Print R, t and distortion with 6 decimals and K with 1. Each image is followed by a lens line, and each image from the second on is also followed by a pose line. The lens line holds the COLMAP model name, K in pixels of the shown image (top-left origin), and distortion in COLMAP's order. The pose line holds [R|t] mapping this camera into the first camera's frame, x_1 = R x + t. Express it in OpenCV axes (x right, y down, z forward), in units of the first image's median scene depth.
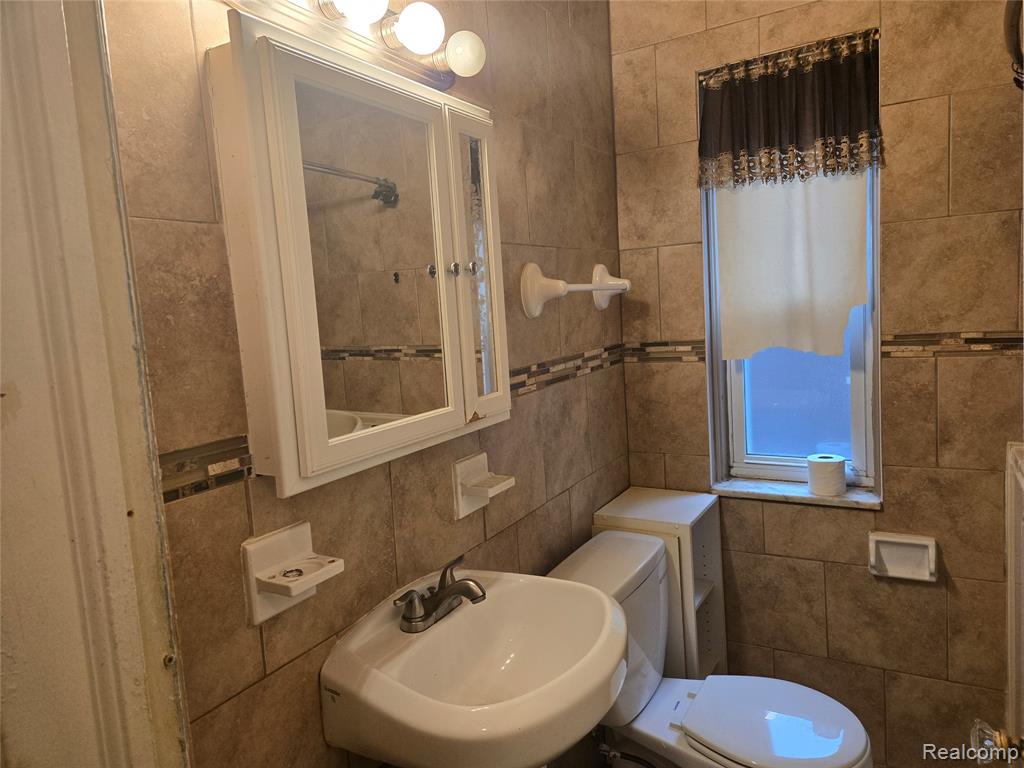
lens RADIAL K [[680.0, 0, 522.1], [0, 680.0, 373.8], [0, 0, 1]] dist [0.077564, -0.061657]
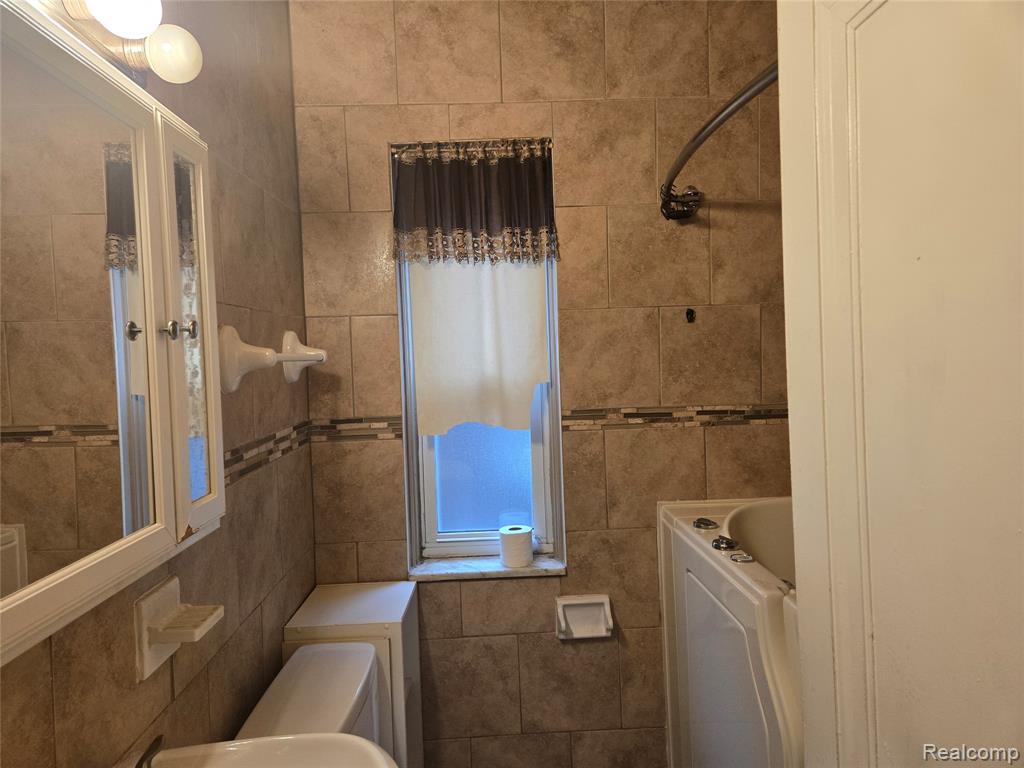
lens RADIAL K [[680.0, 0, 512.9], [0, 680.0, 376.6], [0, 0, 1]] dist [0.077564, -0.061657]
pose [[0.854835, 0.018117, 0.518584, -0.103804], [0.032615, 0.995538, -0.088541, -0.016450], [-0.517875, 0.092601, 0.850430, 0.118524]]
